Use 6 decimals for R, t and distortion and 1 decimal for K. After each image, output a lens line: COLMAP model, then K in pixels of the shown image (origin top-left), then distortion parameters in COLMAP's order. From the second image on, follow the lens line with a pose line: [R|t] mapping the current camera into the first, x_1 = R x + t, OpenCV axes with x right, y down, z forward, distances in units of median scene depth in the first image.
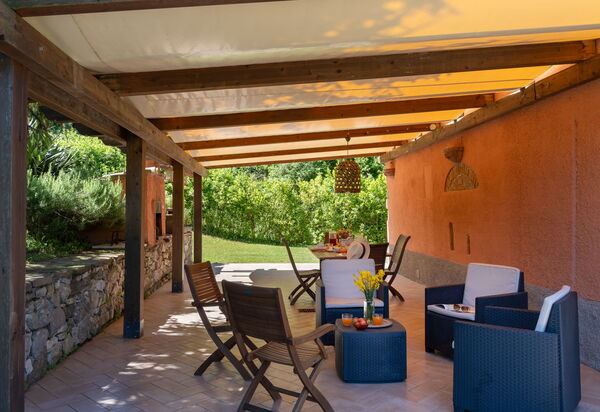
lens RADIAL K [[495.9, 0, 298.0], [0, 495.9, 207.7], [0, 0, 1]] dist [0.000541, -0.002237]
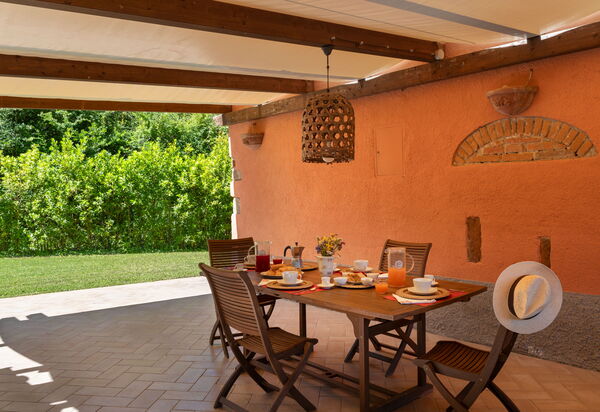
lens RADIAL K [[495.9, 0, 298.0], [0, 495.9, 207.7], [0, 0, 1]] dist [0.000541, -0.002237]
pose [[0.790699, -0.014415, 0.612035, -0.092585], [0.002531, 0.999791, 0.020278, 0.002396], [-0.612200, -0.014485, 0.790570, 0.267756]]
